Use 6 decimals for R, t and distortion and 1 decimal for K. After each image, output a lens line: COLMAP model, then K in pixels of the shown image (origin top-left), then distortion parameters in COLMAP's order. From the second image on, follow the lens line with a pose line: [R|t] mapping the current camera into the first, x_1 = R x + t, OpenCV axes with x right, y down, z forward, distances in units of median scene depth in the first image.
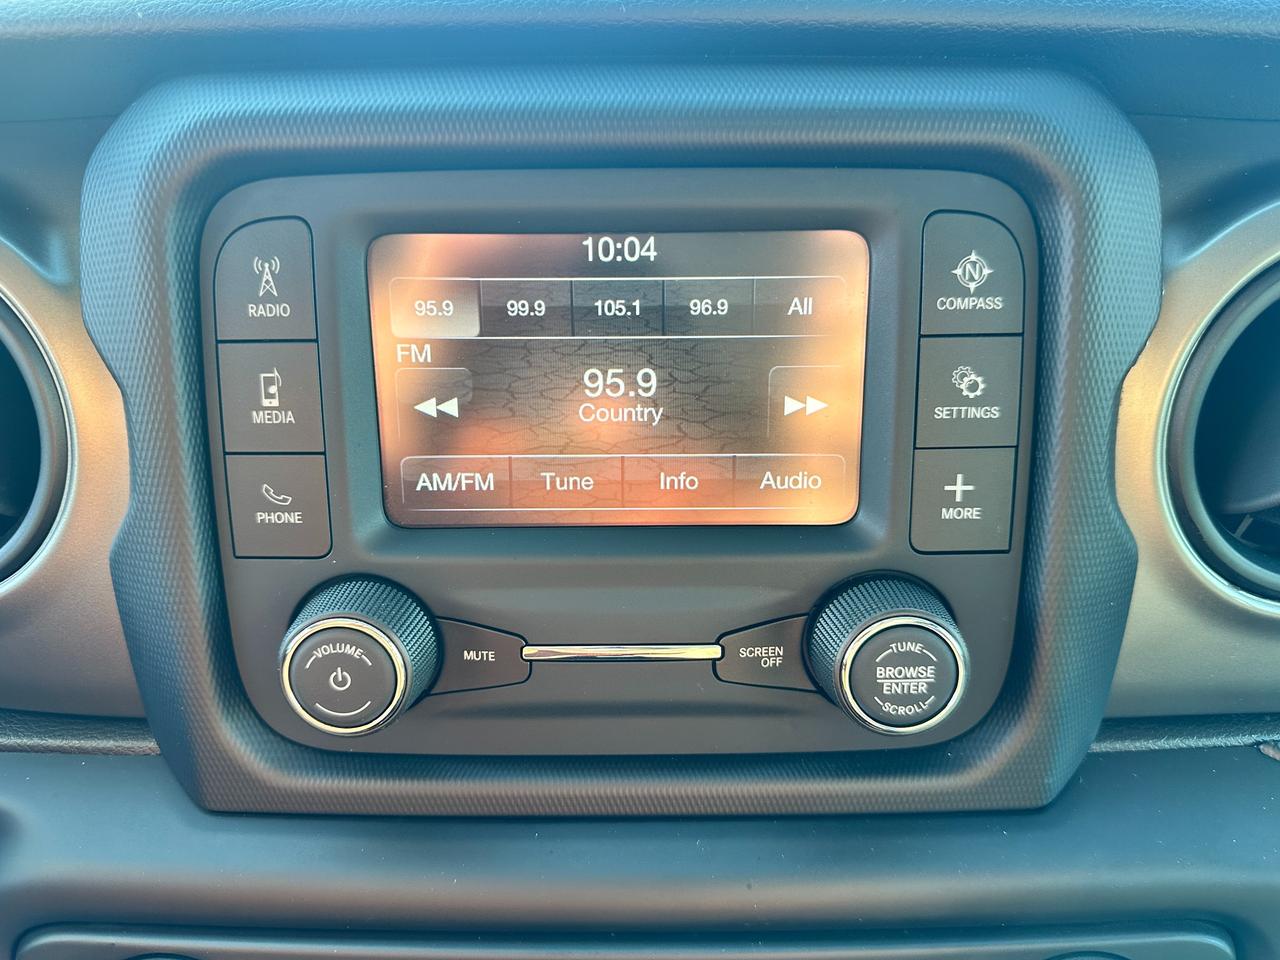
lens RADIAL K [[902.9, 0, 629.1], [0, 902.9, 464.9], [0, 0, 1]] dist [0.020172, -0.048801]
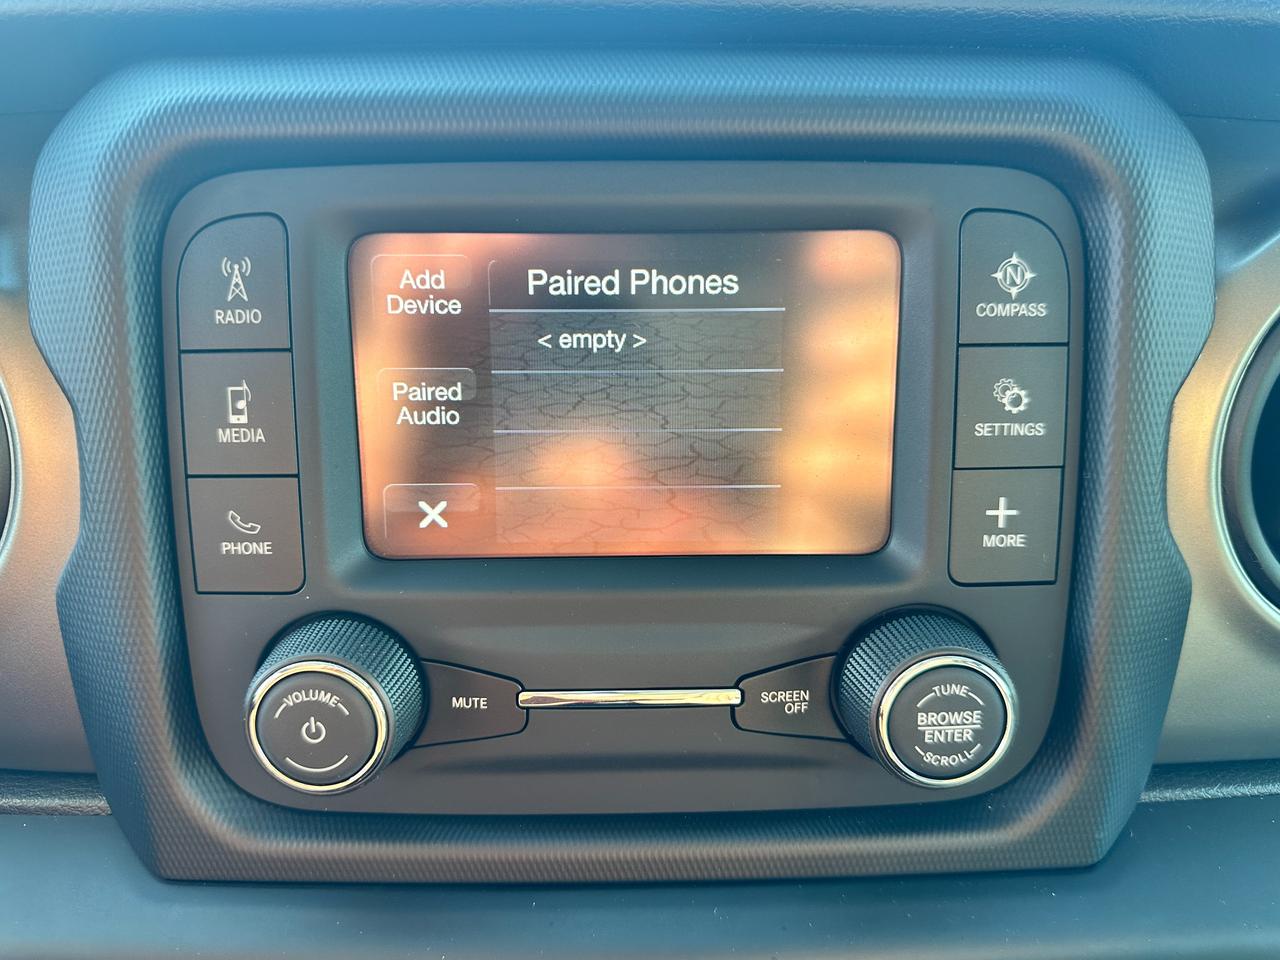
lens RADIAL K [[902.9, 0, 629.5], [0, 902.9, 463.3], [0, 0, 1]] dist [0.020172, -0.048801]
pose [[0.999775, -0.001581, 0.021138, -0.027584], [0.002409, 0.999228, -0.039209, 0.010675], [-0.021060, 0.039251, 0.999007, 0.096282]]
